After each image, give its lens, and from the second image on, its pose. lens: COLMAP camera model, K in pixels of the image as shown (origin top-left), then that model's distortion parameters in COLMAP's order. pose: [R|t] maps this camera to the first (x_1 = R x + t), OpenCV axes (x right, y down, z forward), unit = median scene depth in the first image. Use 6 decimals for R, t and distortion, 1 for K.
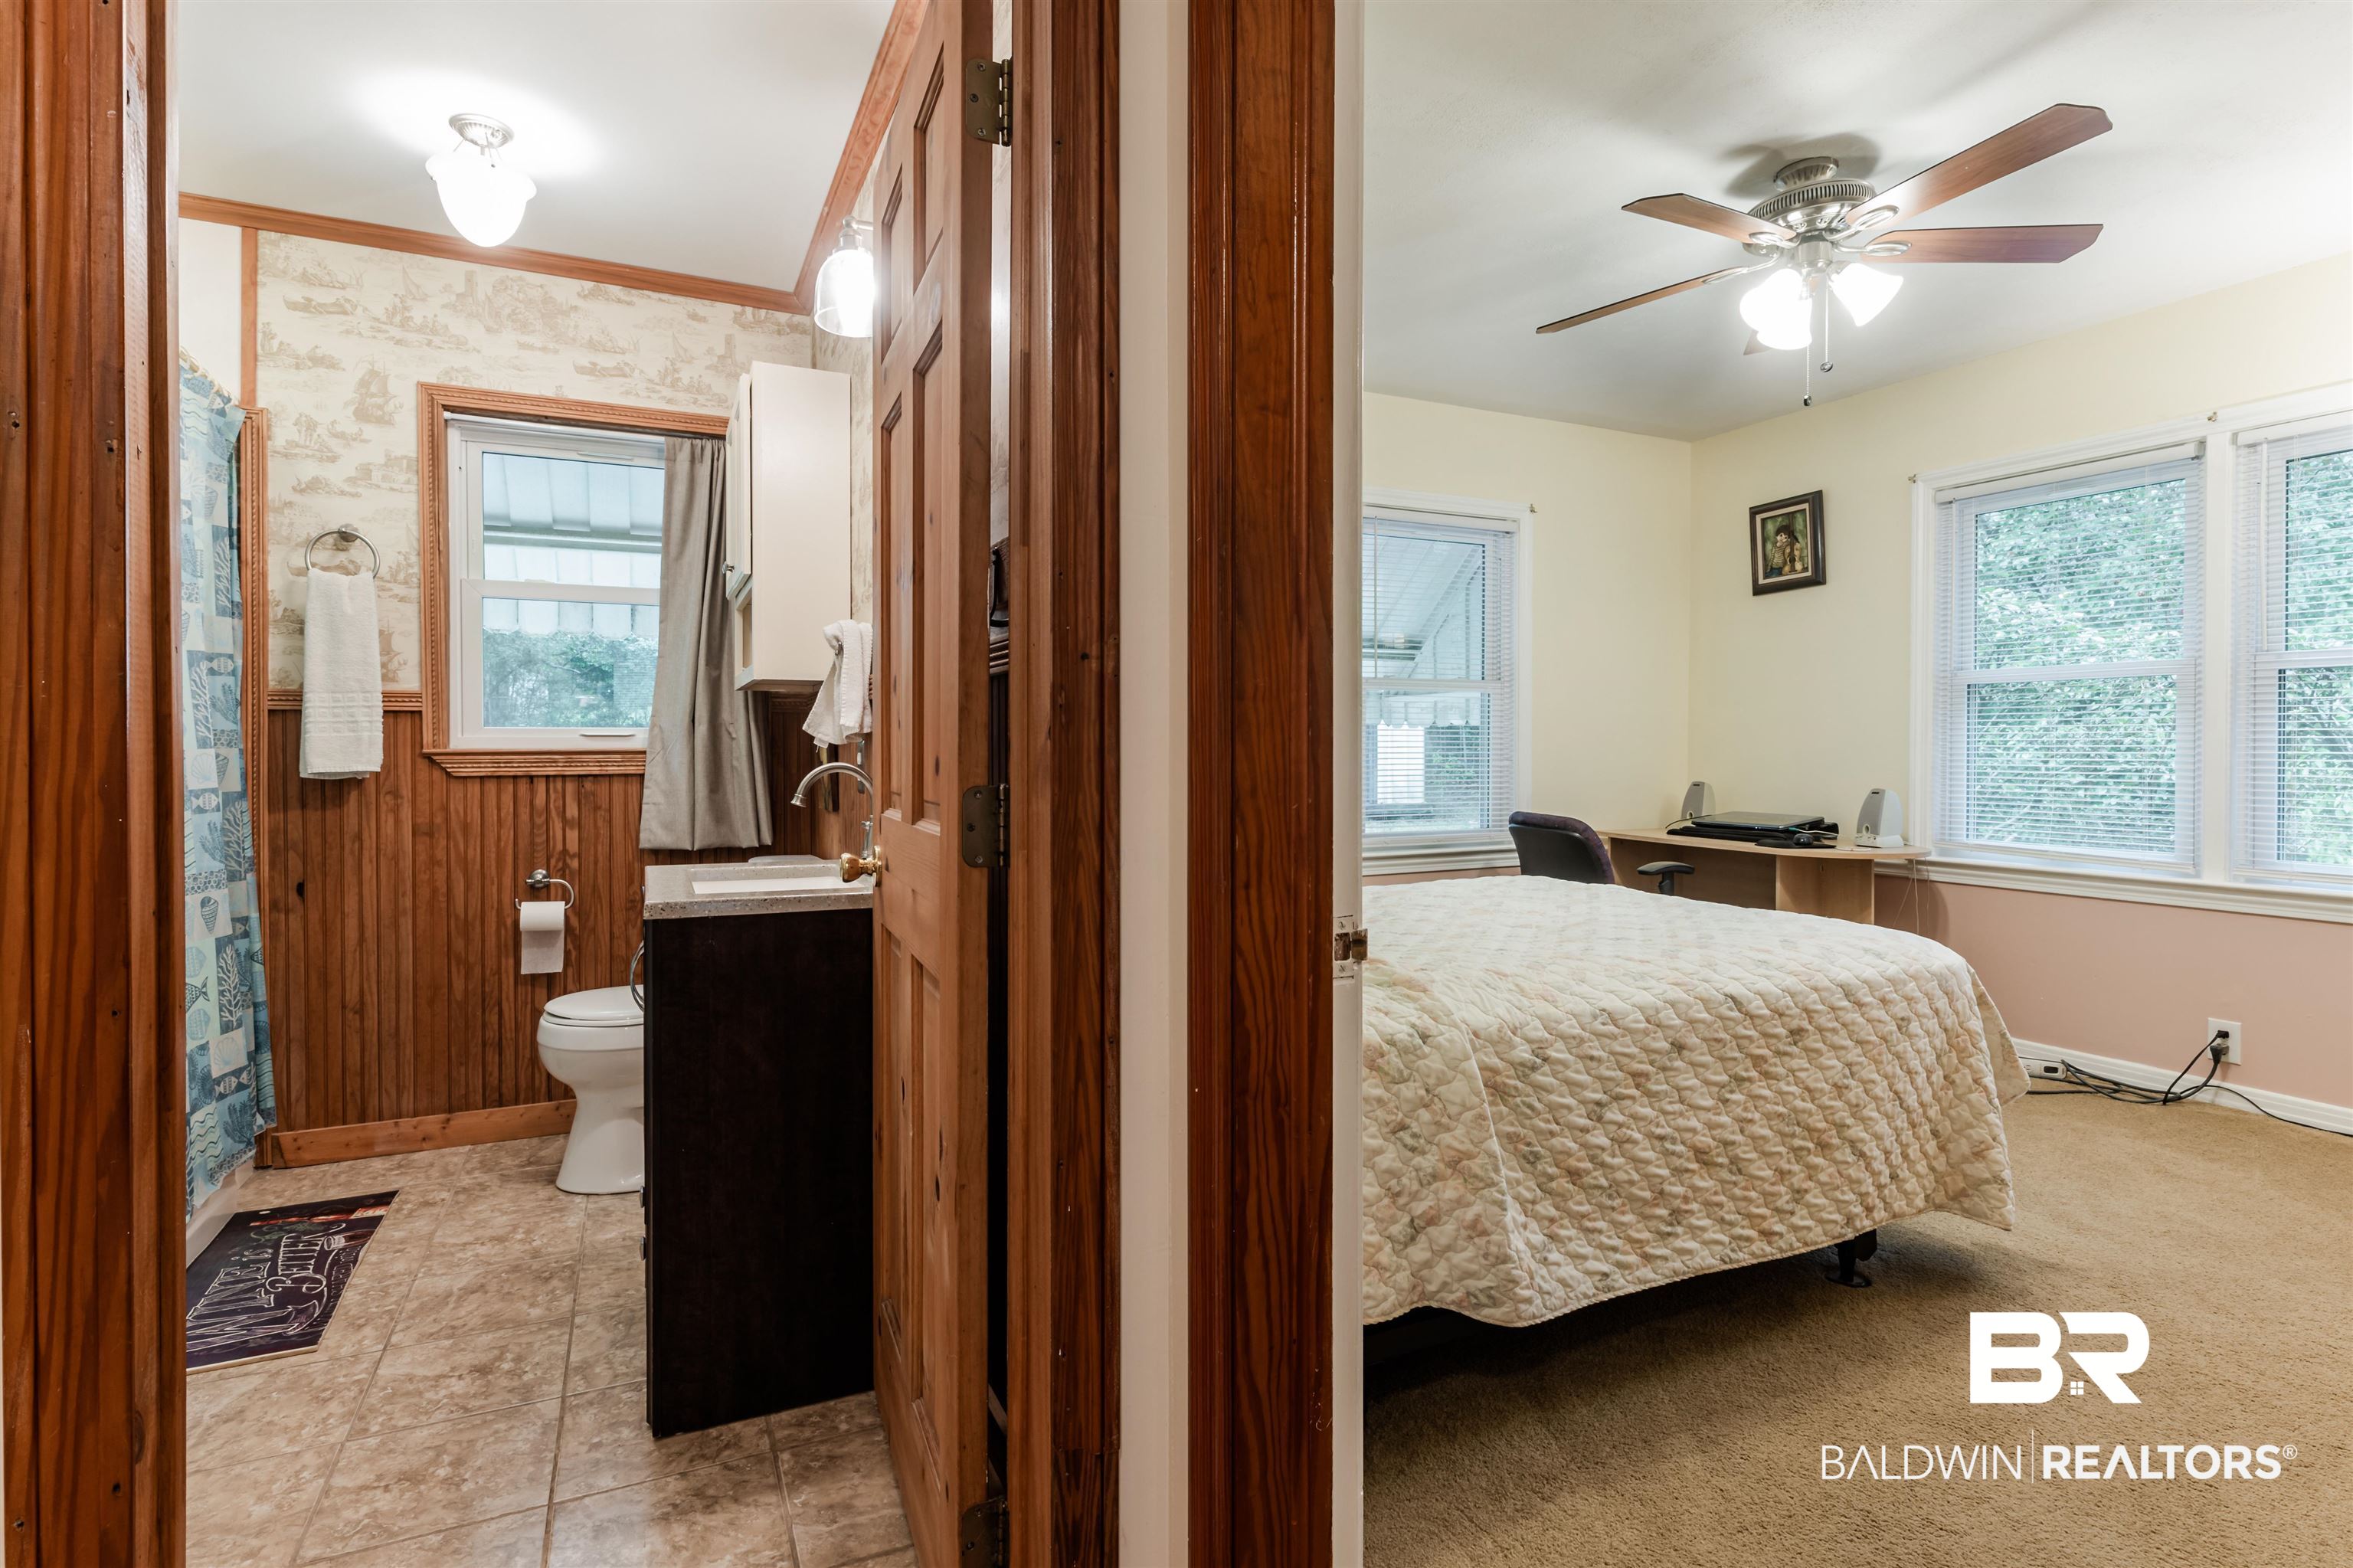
lens RADIAL K [[1147.3, 0, 1163.7], [0, 1147.3, 764.2], [0, 0, 1]] dist [0.000258, -0.000334]
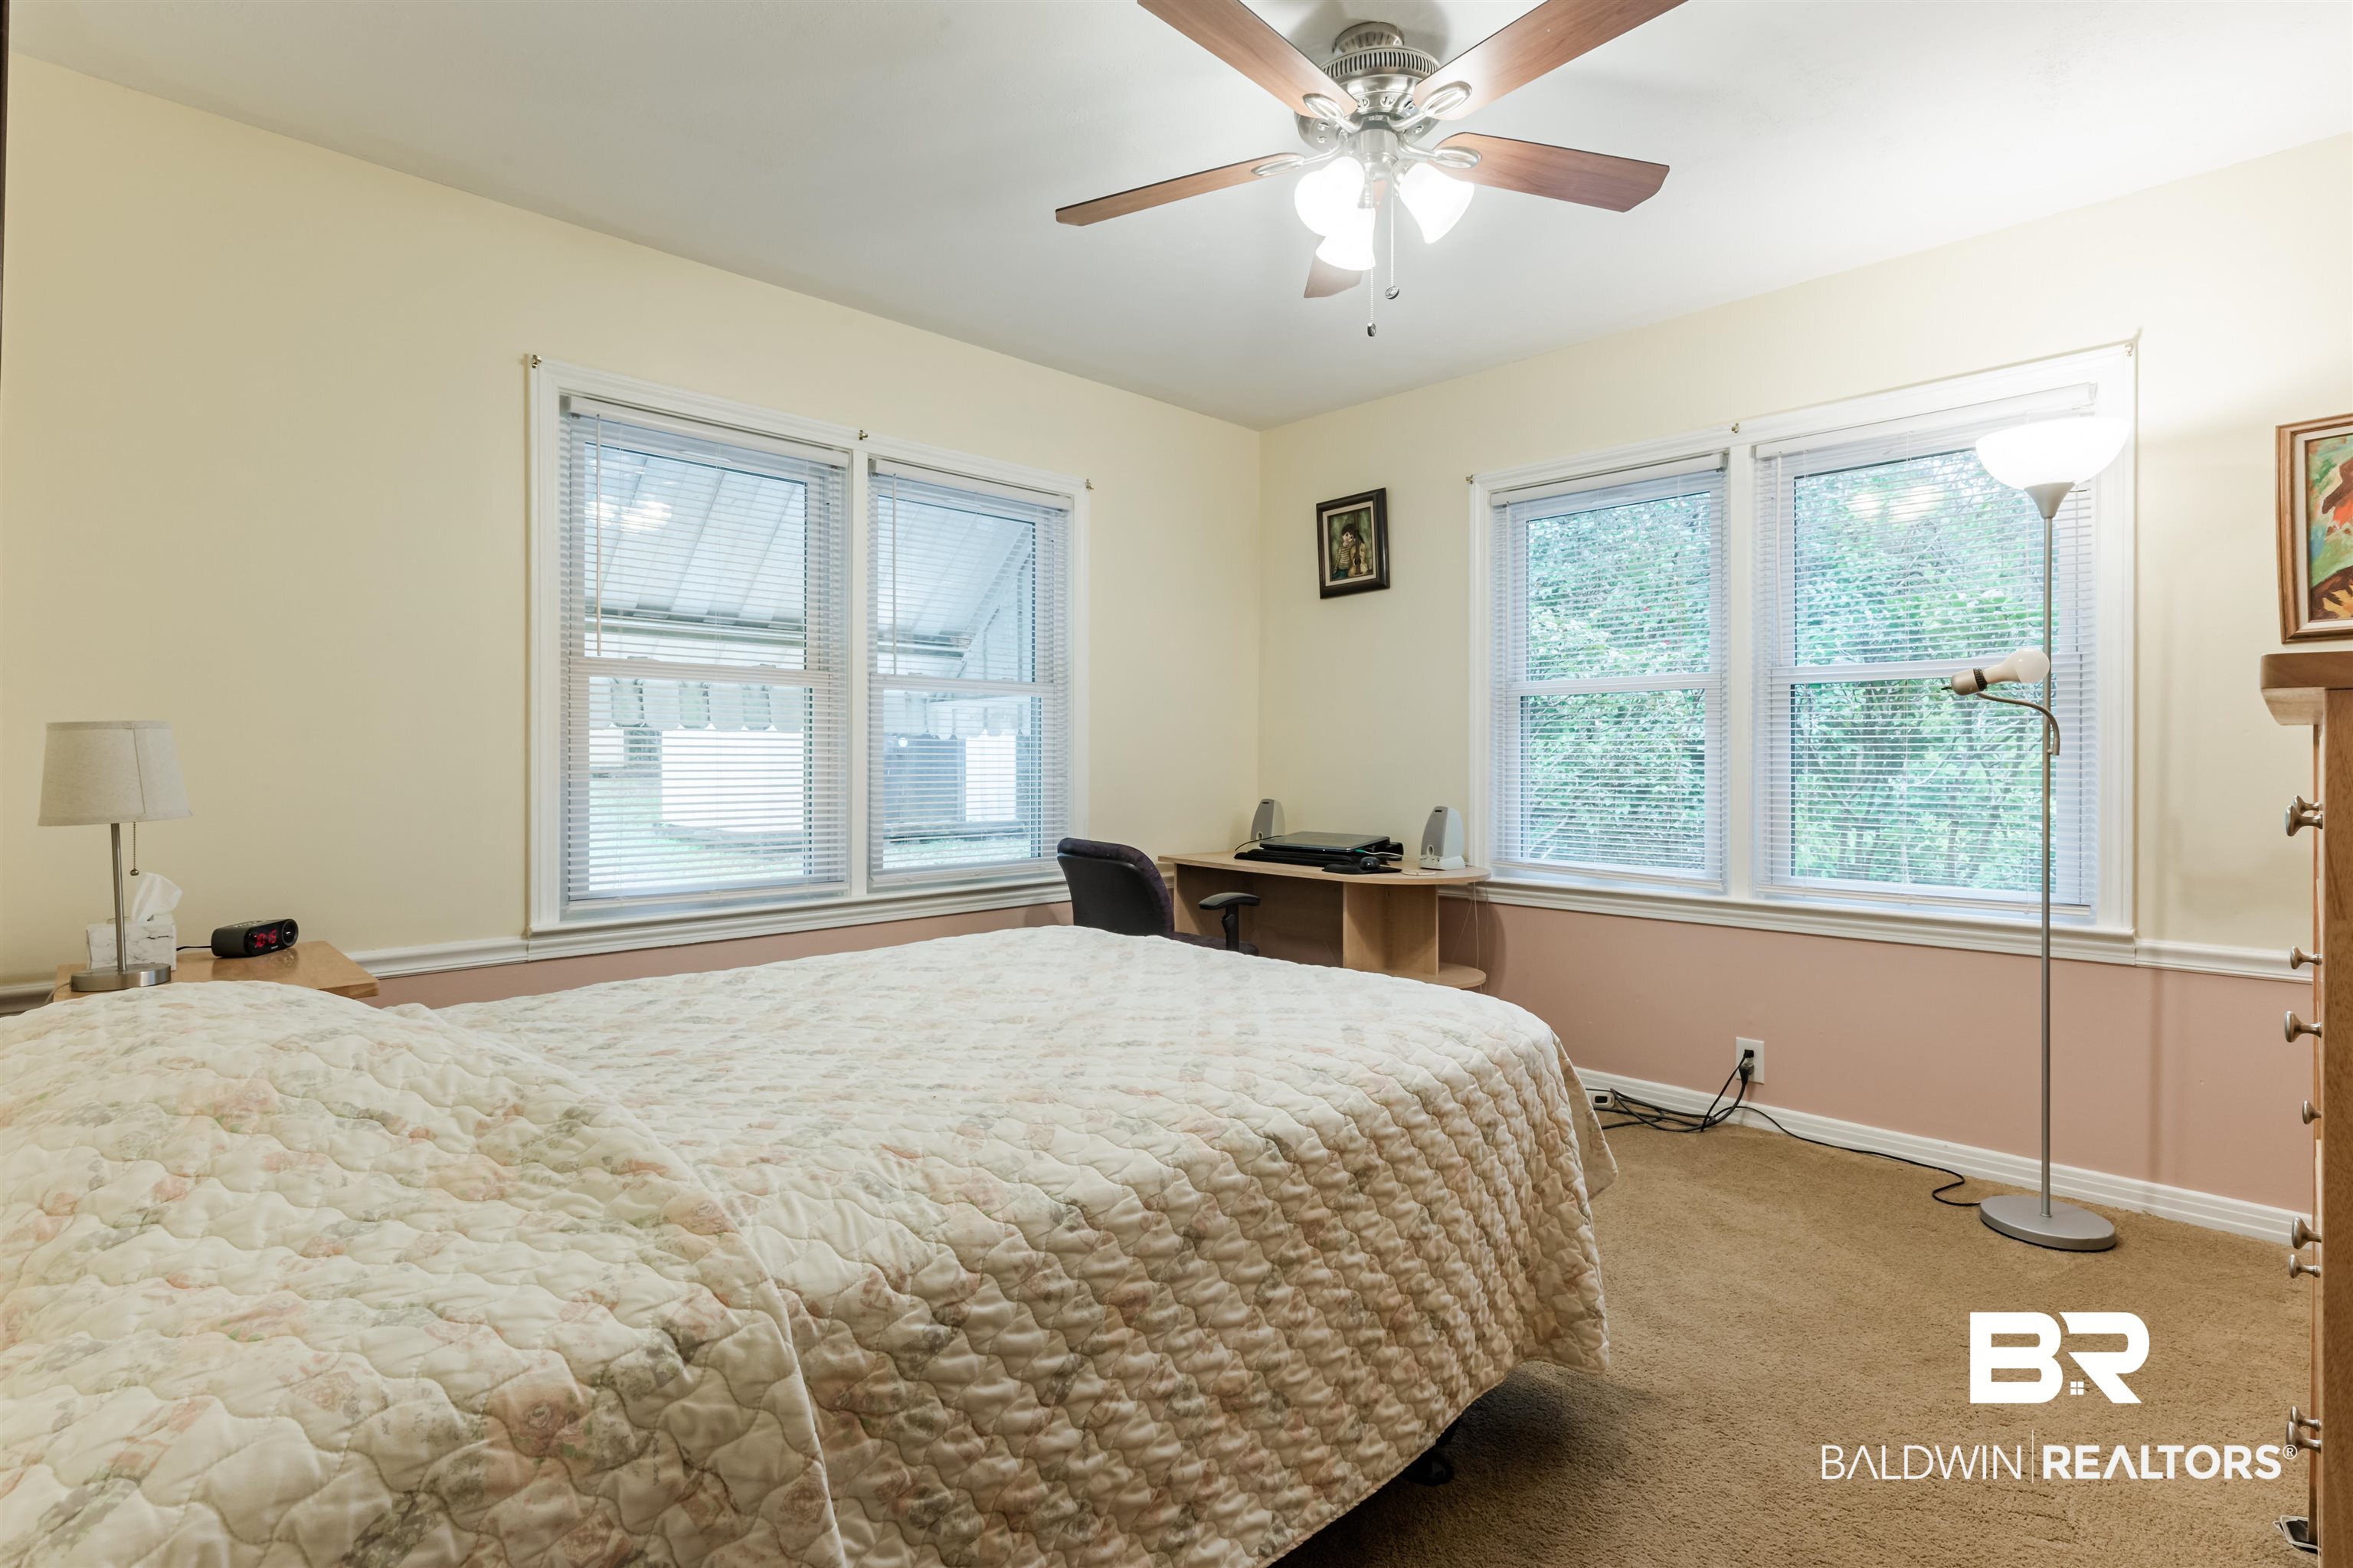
lens RADIAL K [[1144.3, 0, 1160.1], [0, 1144.3, 766.6], [0, 0, 1]] dist [-0.000994, -0.000127]
pose [[0.946729, 0.000029, 0.322032, 0.232504], [0.003304, 0.999946, -0.009803, -0.005563], [-0.322015, 0.010345, 0.946678, 0.417328]]
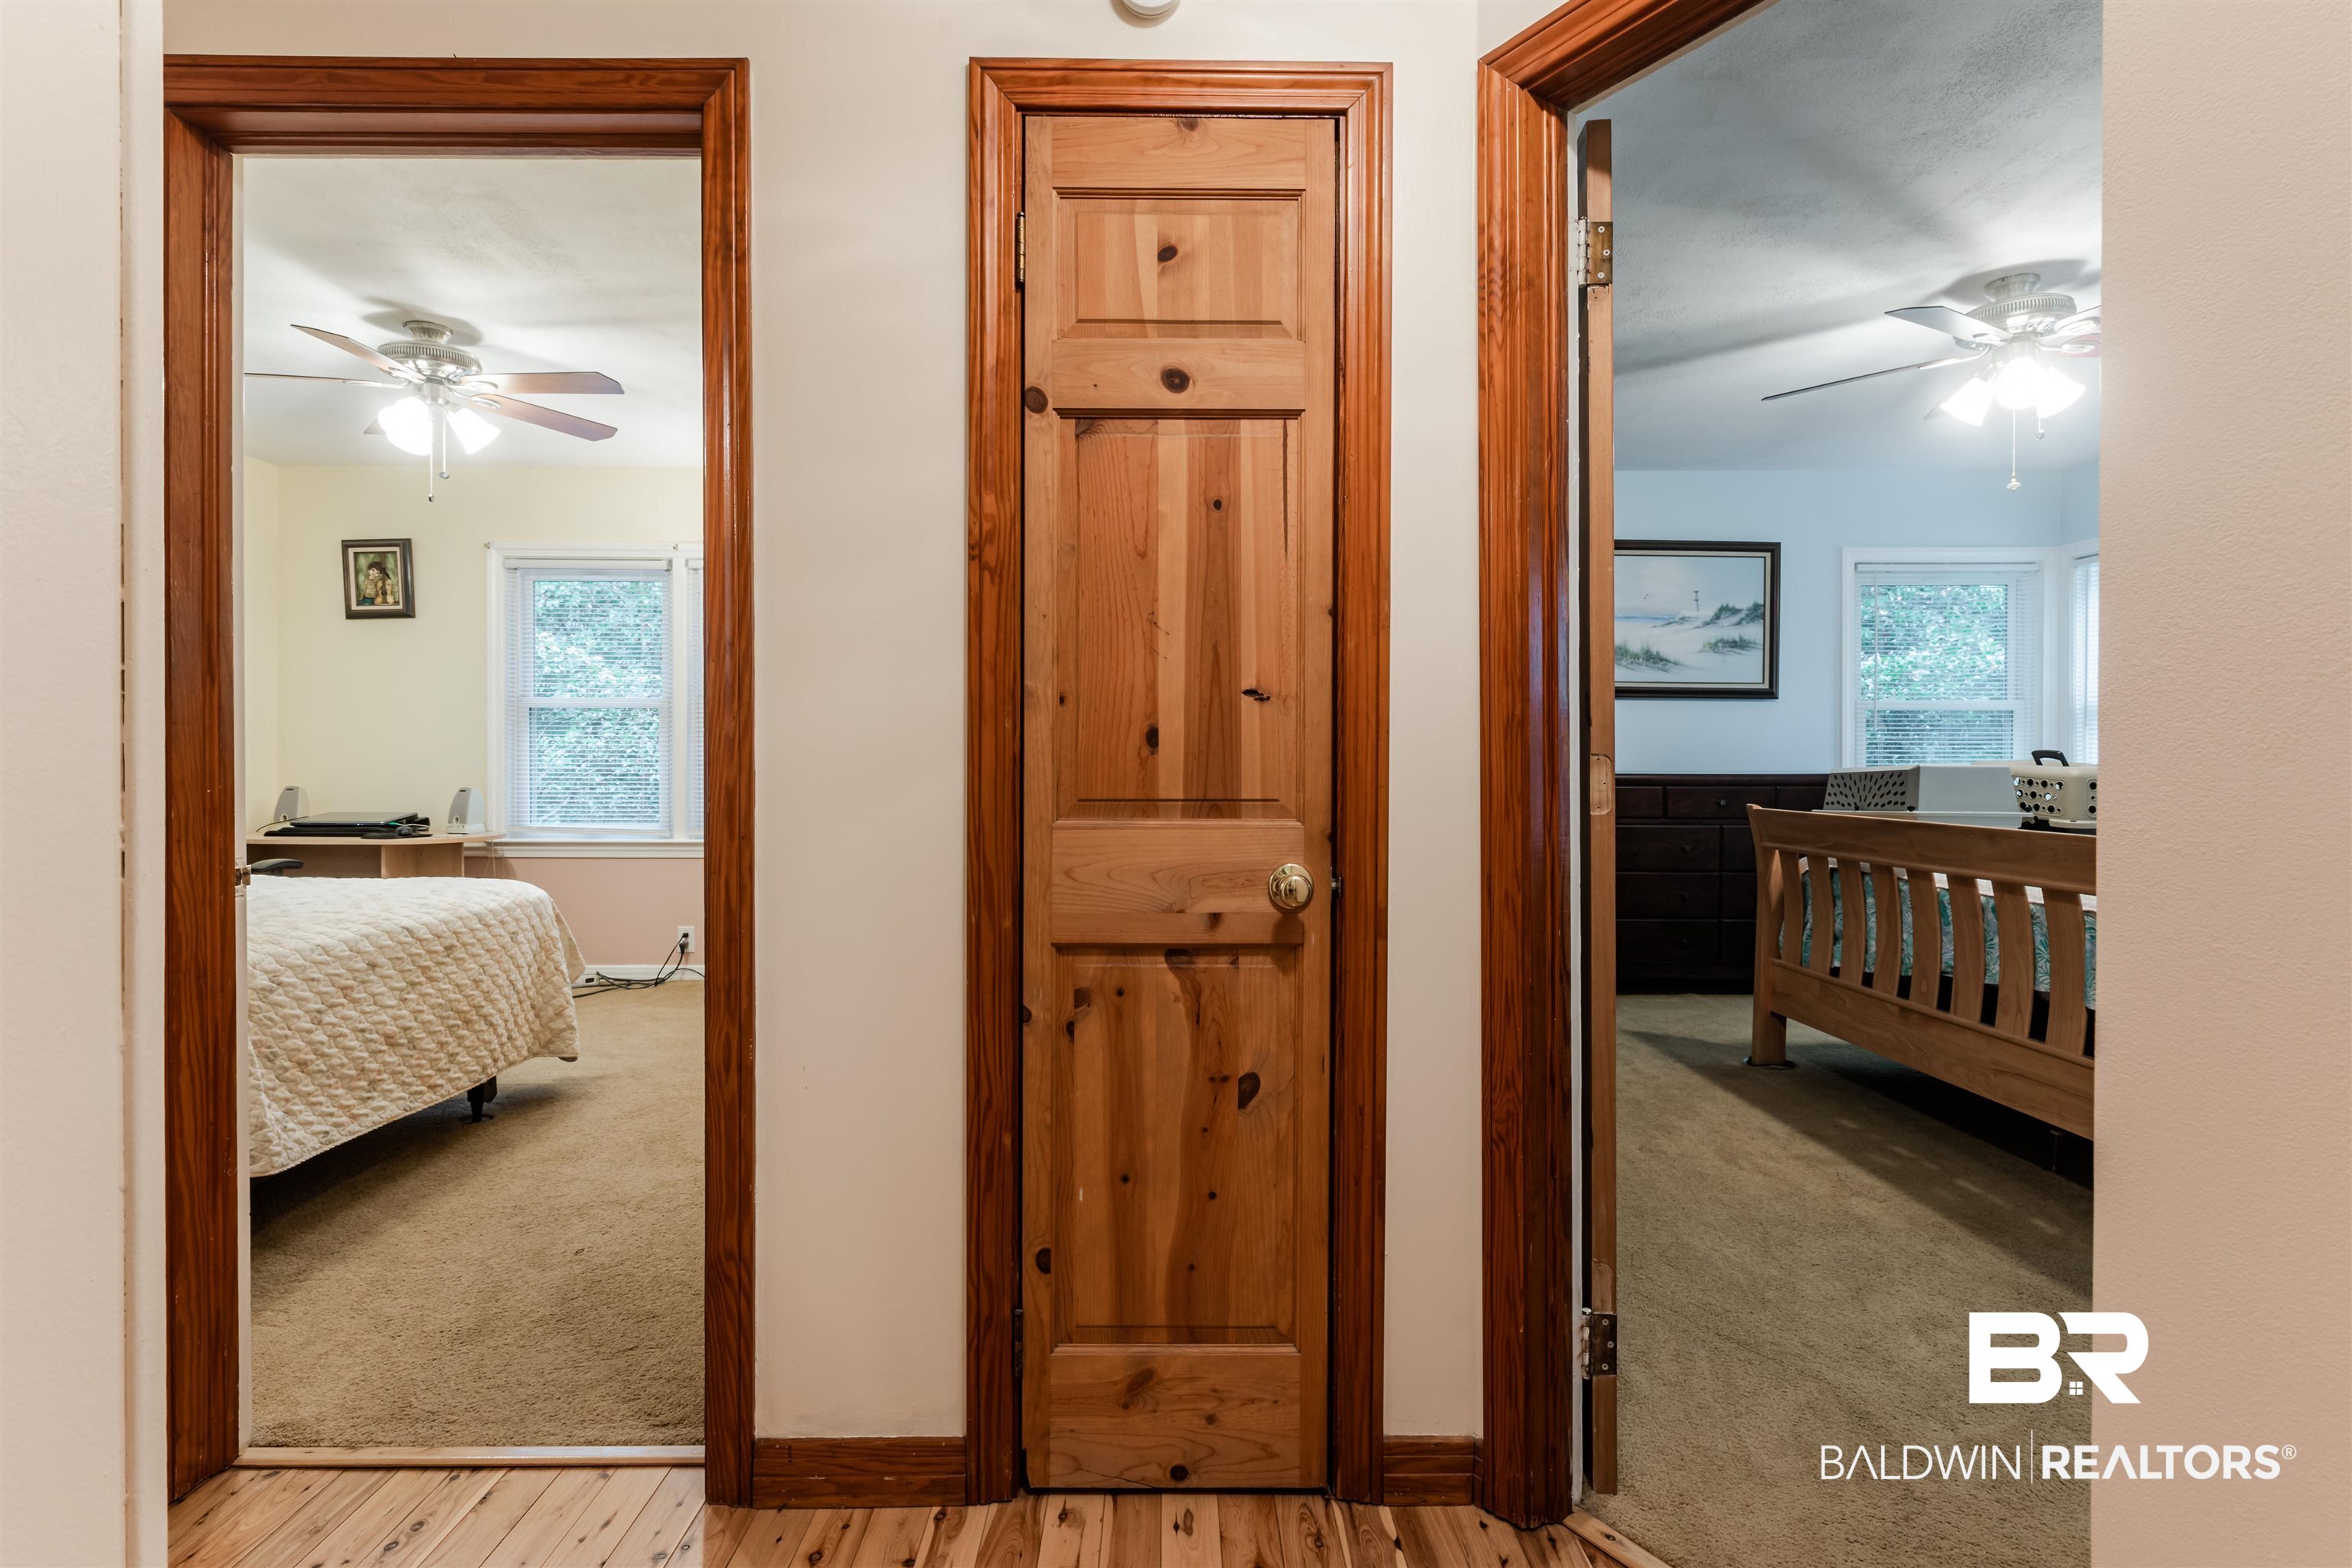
lens RADIAL K [[1135.0, 0, 1183.9], [0, 1135.0, 768.6], [0, 0, 1]] dist [-0.001338, -0.000129]
pose [[0.402319, -0.008008, 0.915465, -0.436171], [0.010259, 0.999938, 0.004238, 0.007395], [-0.915442, 0.007687, 0.402376, -0.491655]]
